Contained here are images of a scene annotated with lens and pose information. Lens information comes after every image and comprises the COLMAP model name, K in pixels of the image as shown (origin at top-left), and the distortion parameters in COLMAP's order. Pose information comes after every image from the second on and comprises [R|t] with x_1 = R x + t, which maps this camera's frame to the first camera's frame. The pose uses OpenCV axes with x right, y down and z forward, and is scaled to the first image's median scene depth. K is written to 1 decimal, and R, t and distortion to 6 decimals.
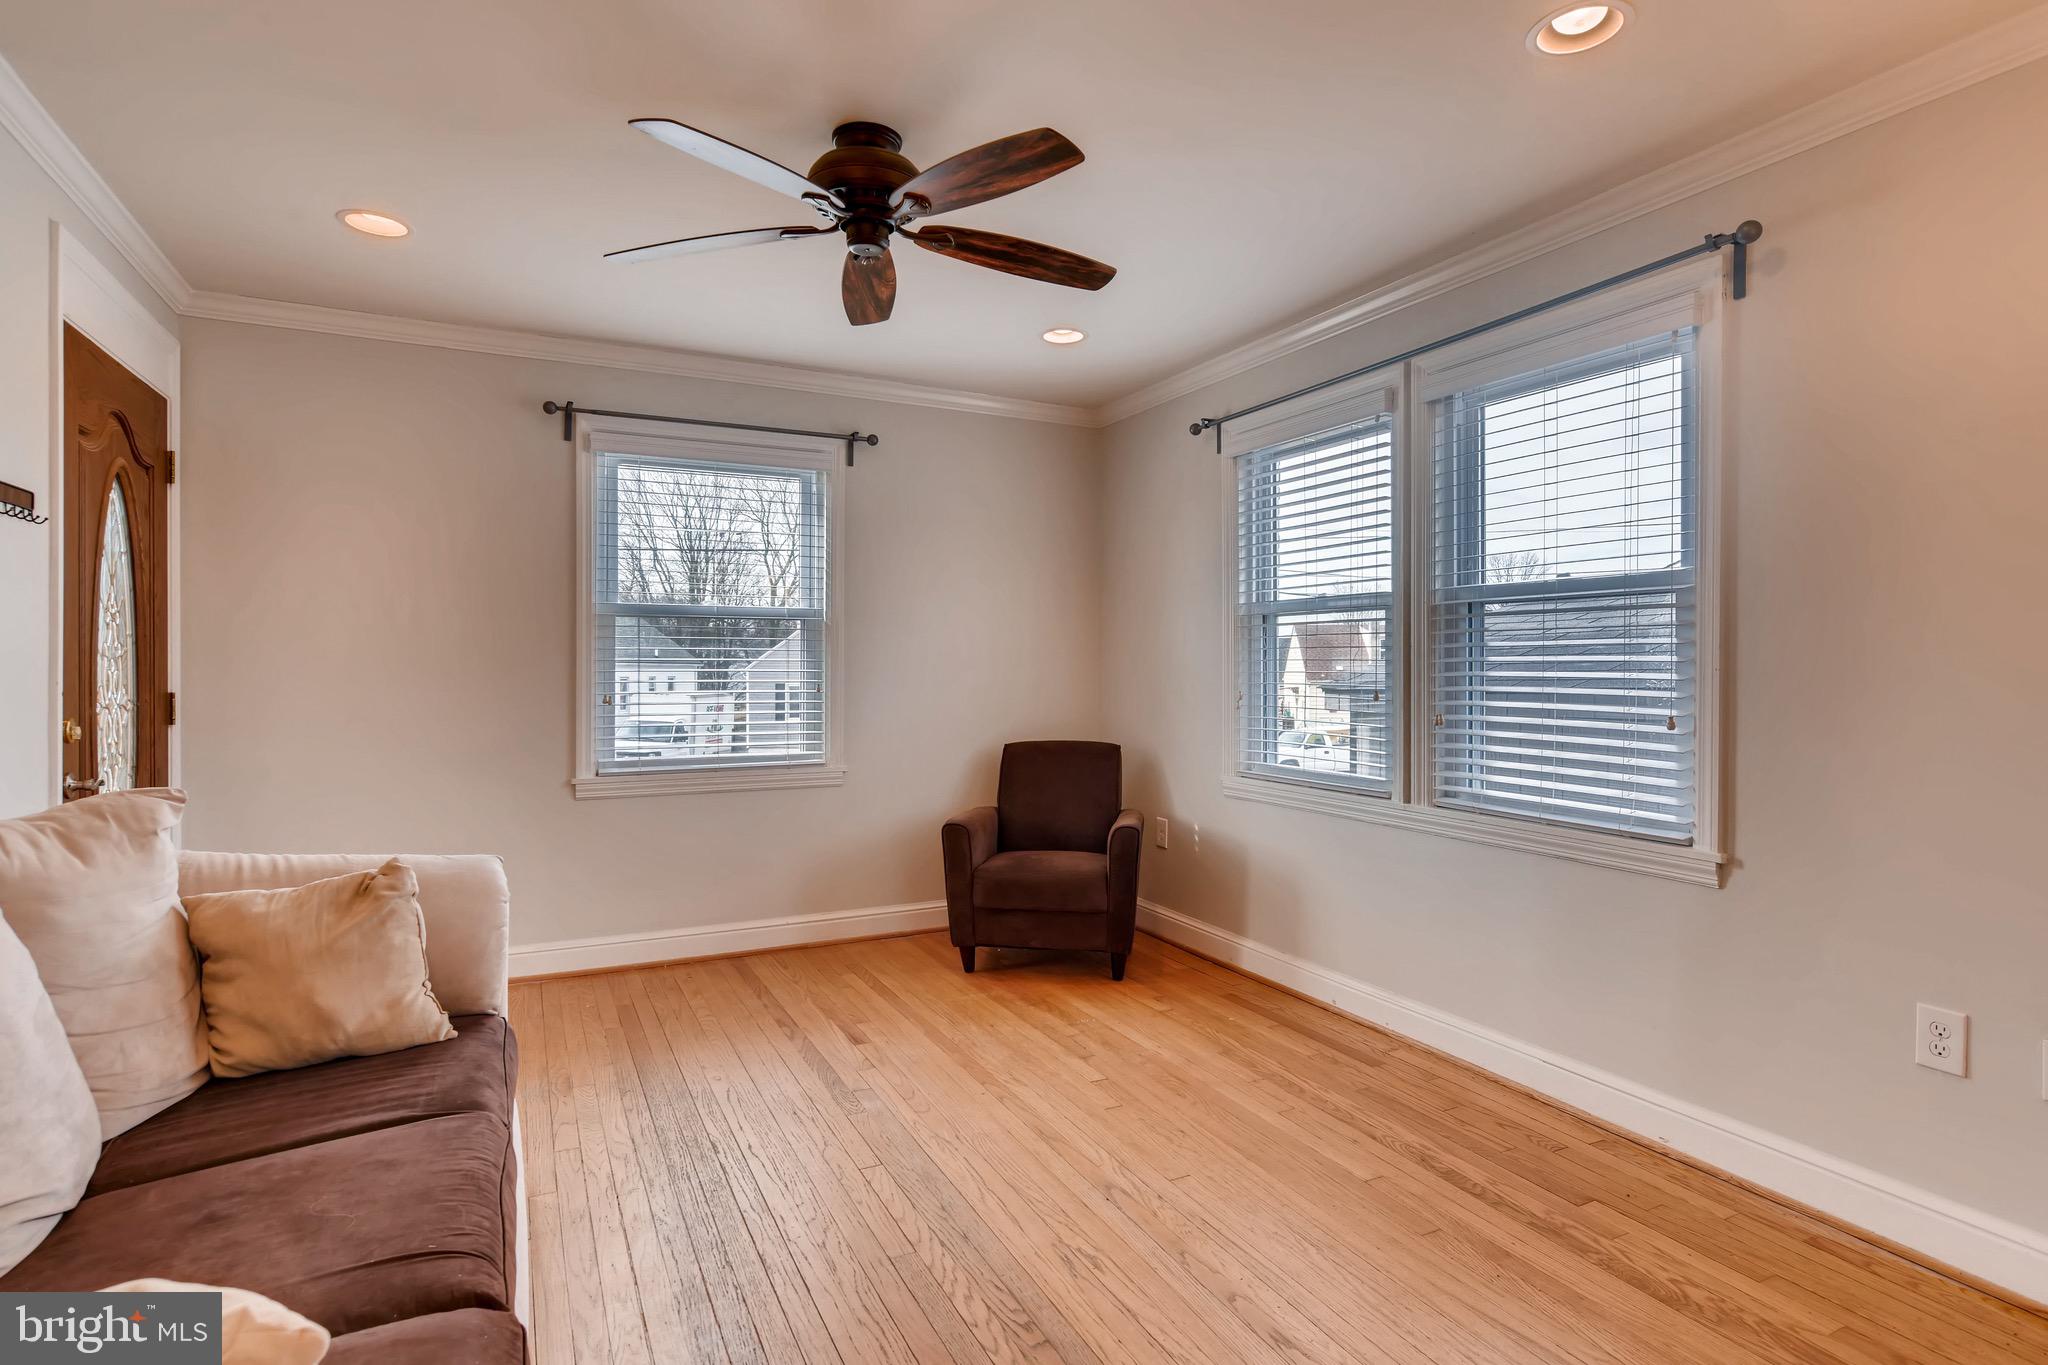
lens RADIAL K [[1038.4, 0, 1022.6], [0, 1038.4, 677.0], [0, 0, 1]] dist [0.002634, 0.000948]
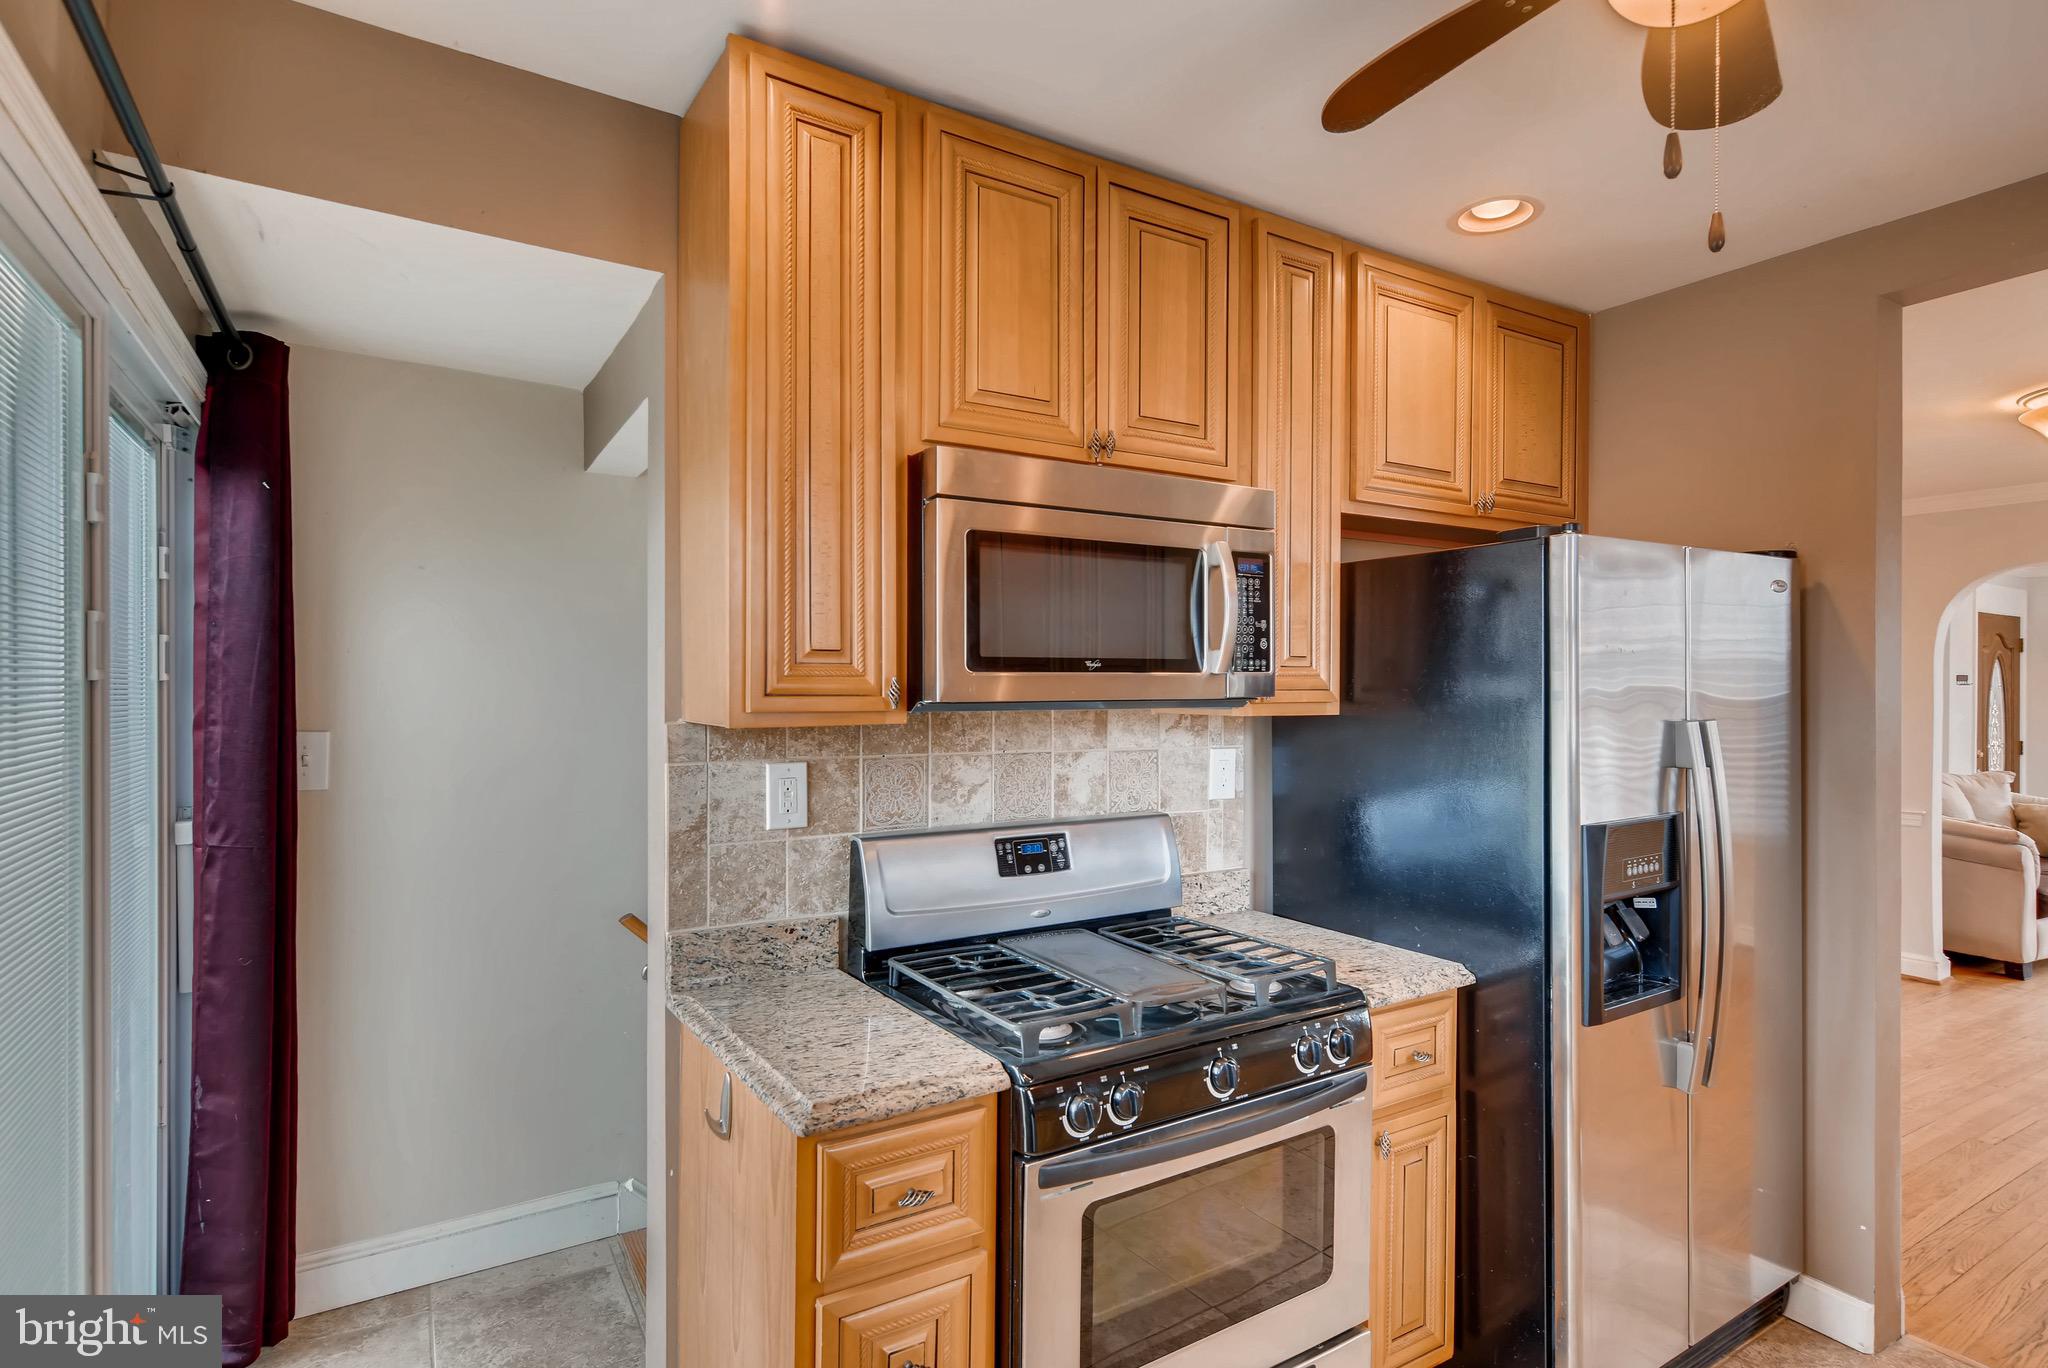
lens RADIAL K [[1038.4, 0, 1021.0], [0, 1038.4, 695.1], [0, 0, 1]] dist [0.002634, 0.000948]
pose [[0.089318, -0.004627, -0.995992, 1.507298], [-0.007611, 0.999957, -0.005328, -0.066942], [0.995974, 0.008056, 0.089279, -1.664999]]
